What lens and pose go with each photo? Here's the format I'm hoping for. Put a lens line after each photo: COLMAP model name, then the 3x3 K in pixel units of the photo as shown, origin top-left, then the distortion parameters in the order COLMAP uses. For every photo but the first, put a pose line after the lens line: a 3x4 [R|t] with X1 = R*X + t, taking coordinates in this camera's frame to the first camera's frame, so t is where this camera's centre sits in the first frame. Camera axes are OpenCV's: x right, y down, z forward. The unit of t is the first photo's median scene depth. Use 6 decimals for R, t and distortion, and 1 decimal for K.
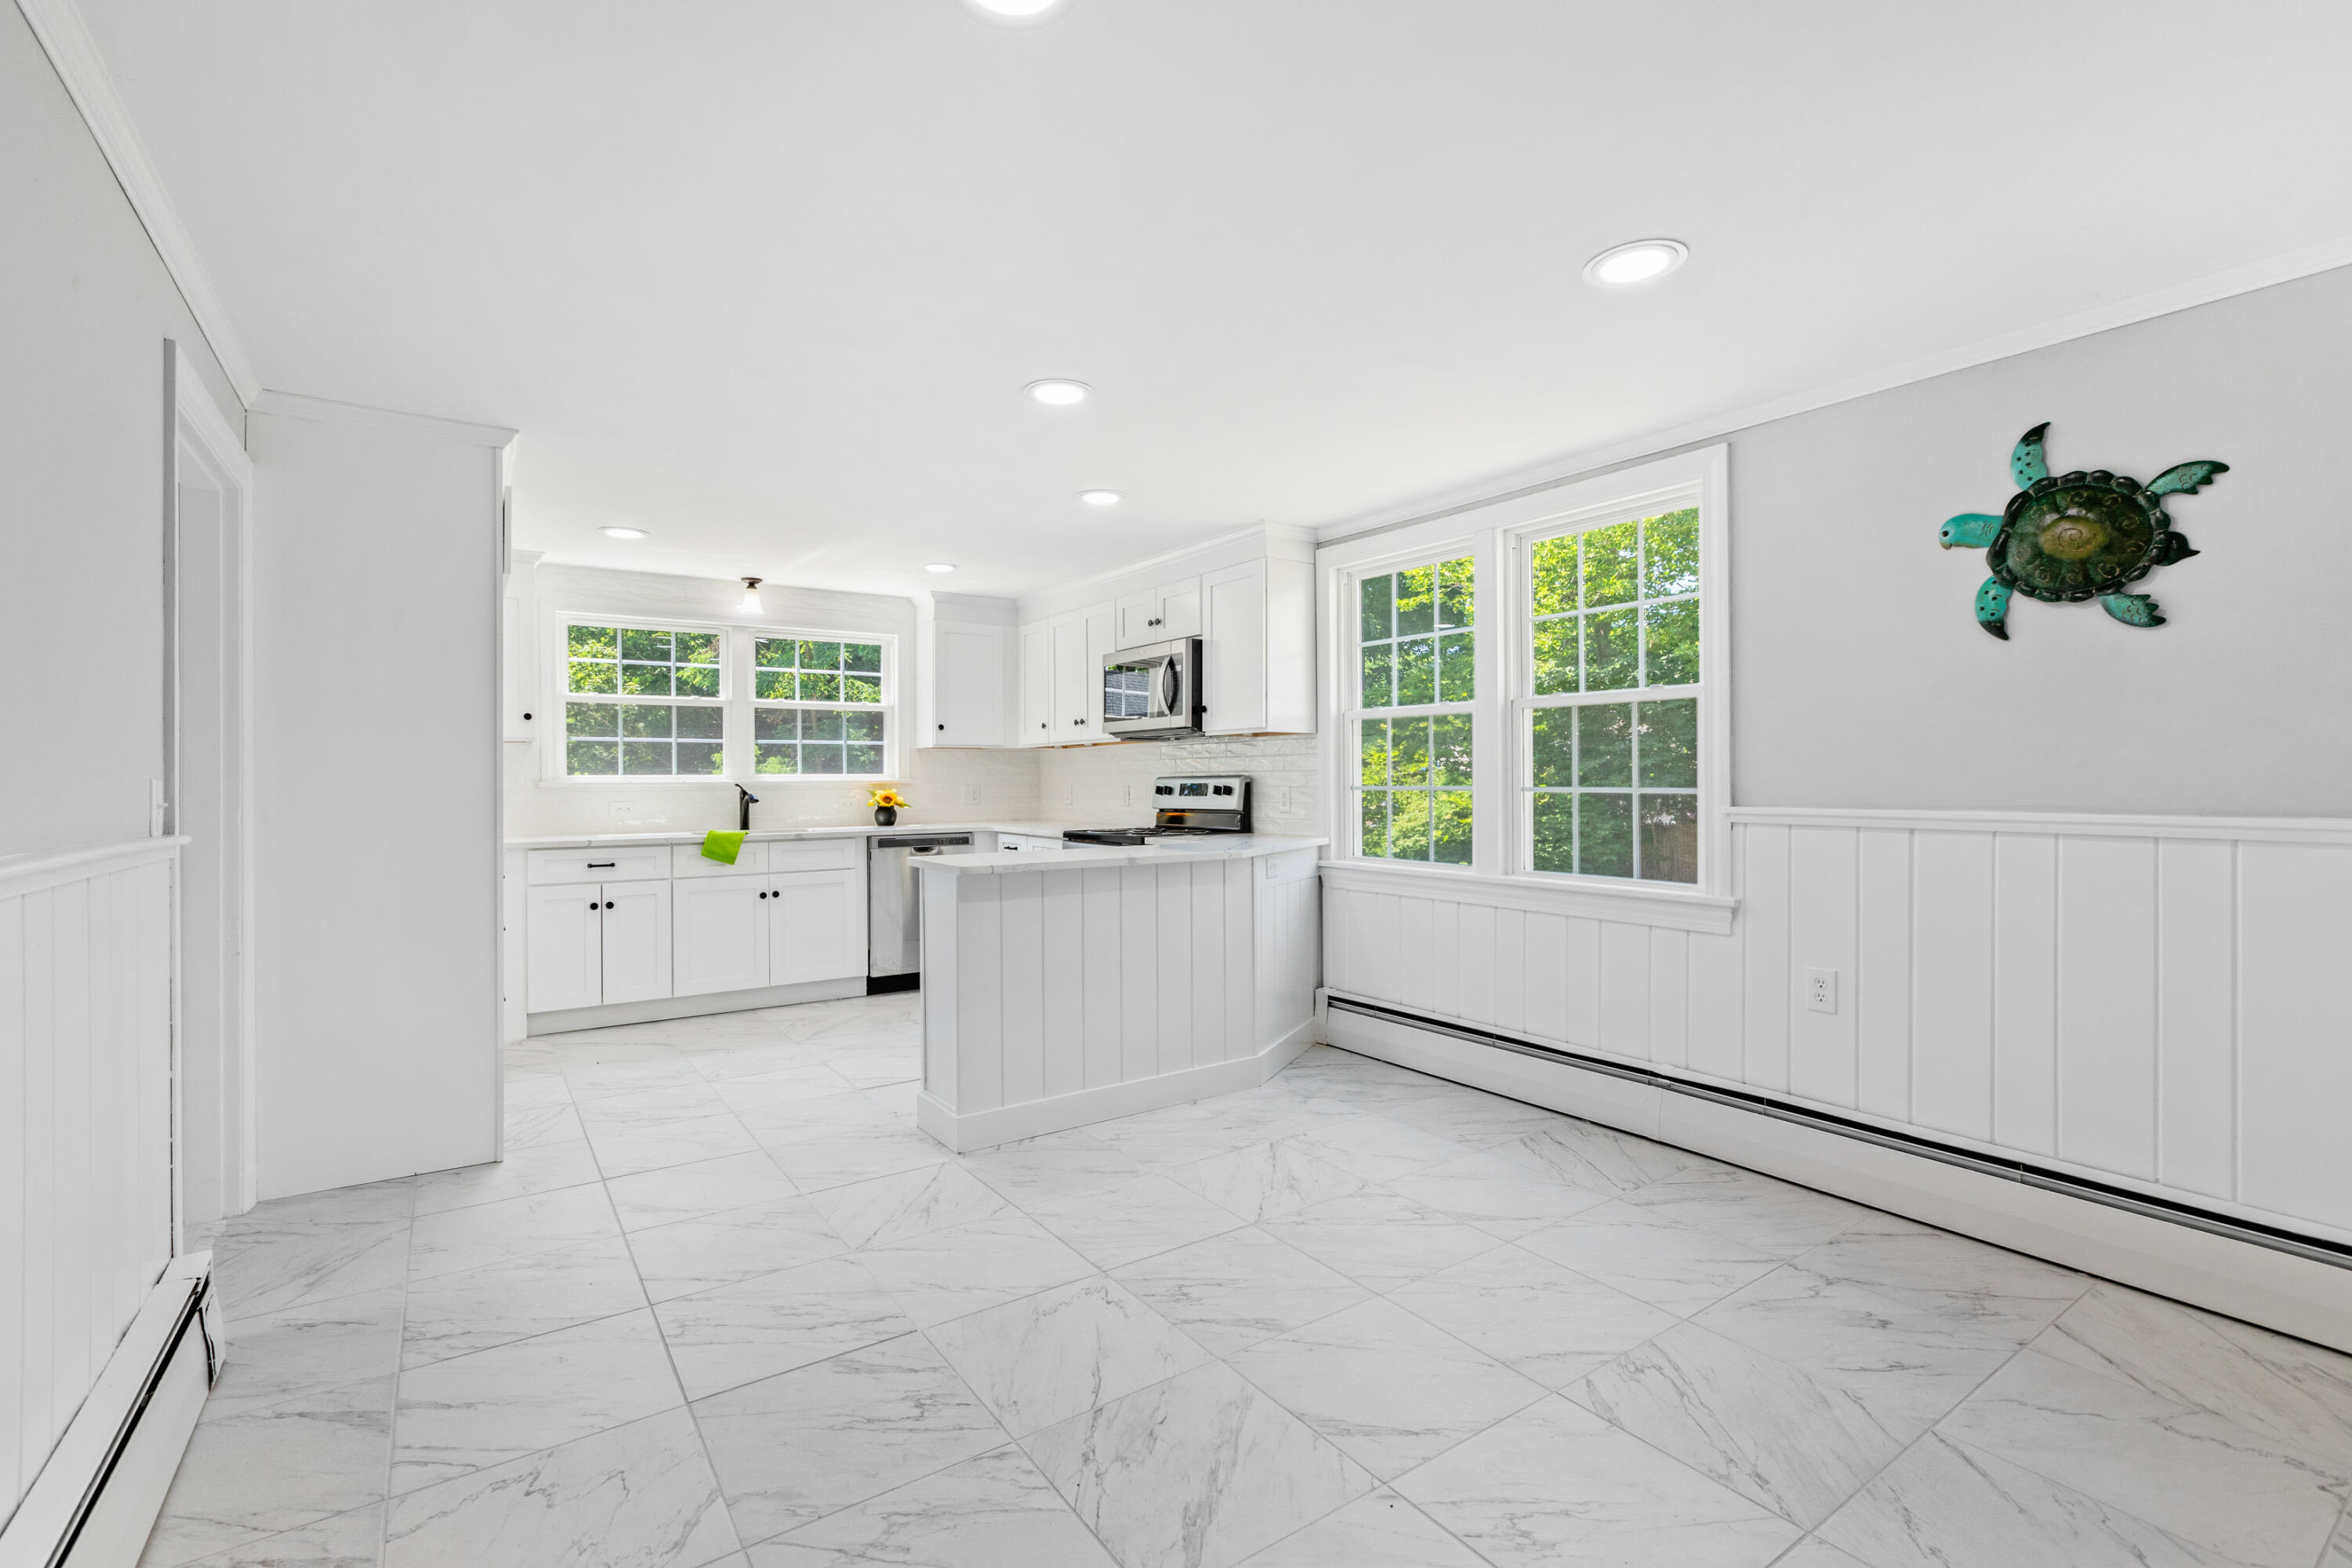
lens RADIAL K [[1066.3, 0, 1162.7], [0, 1066.3, 785.7], [0, 0, 1]] dist [0.003630, -0.000356]
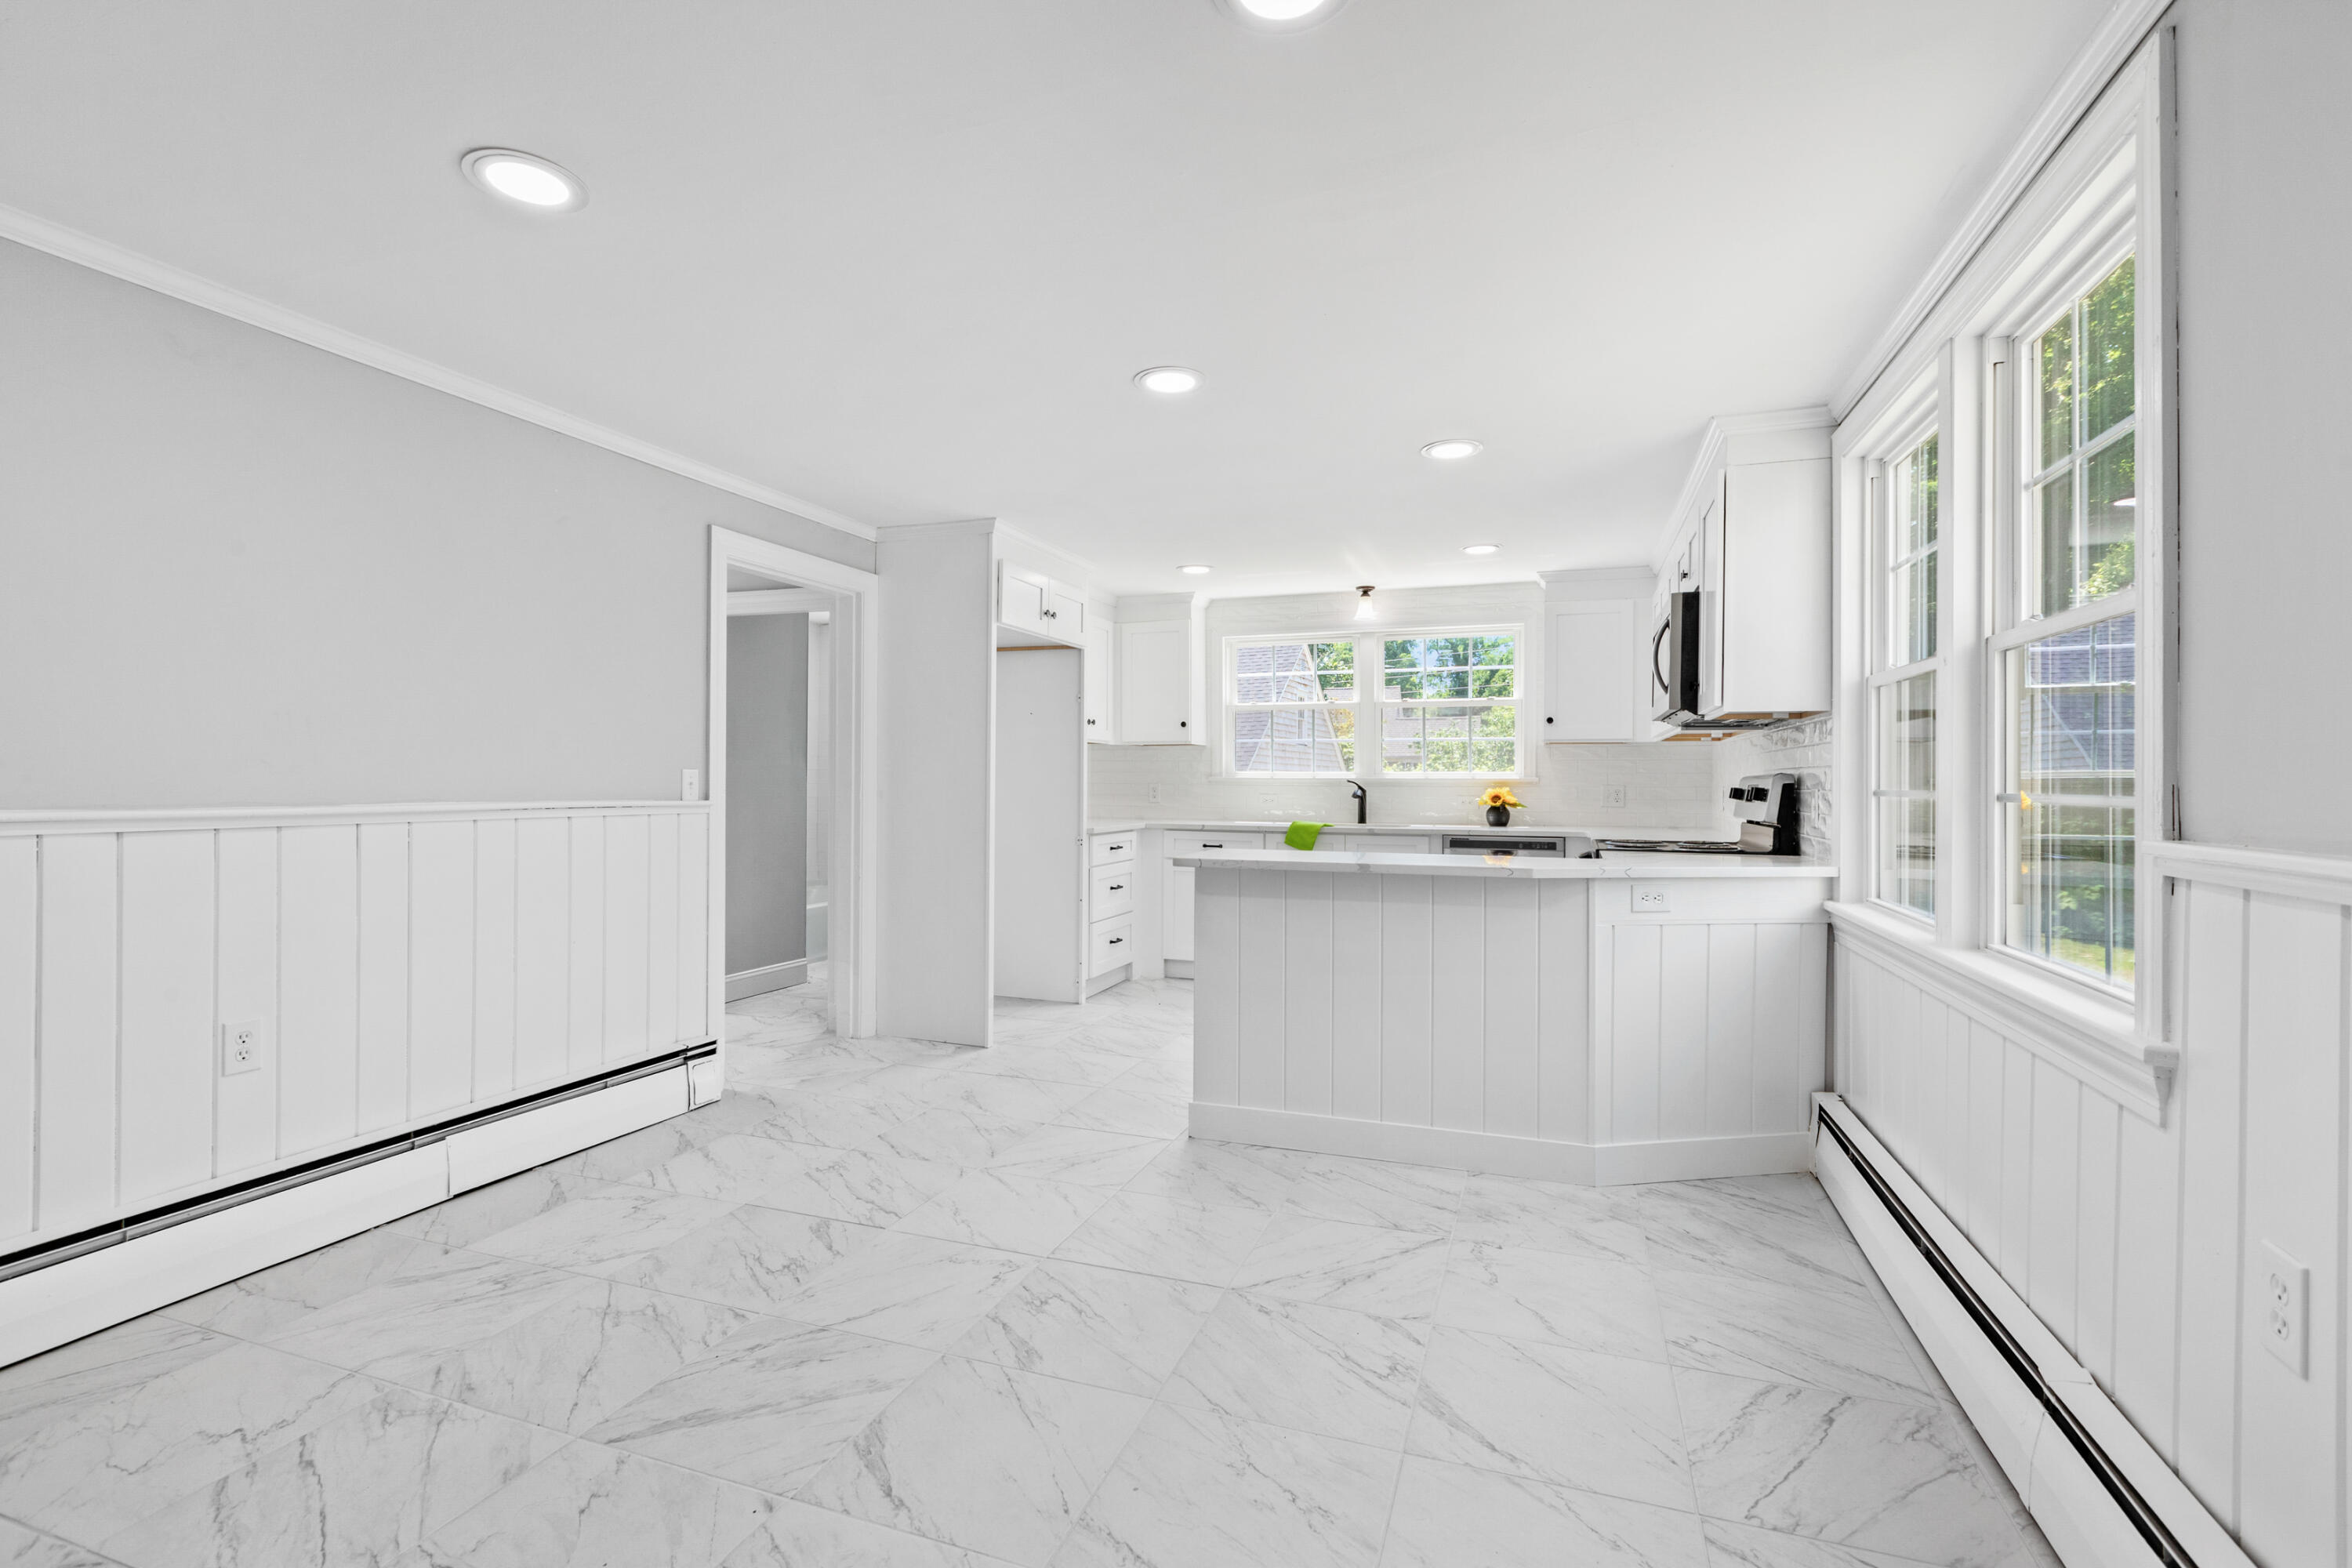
lens RADIAL K [[1066.3, 0, 1158.7], [0, 1066.3, 786.8], [0, 0, 1]] dist [0.003630, -0.000356]
pose [[0.572243, 0.014024, -0.819964, 0.615924], [-0.013571, 0.999879, 0.007630, -0.000959], [0.819972, 0.006762, 0.572364, 0.372923]]
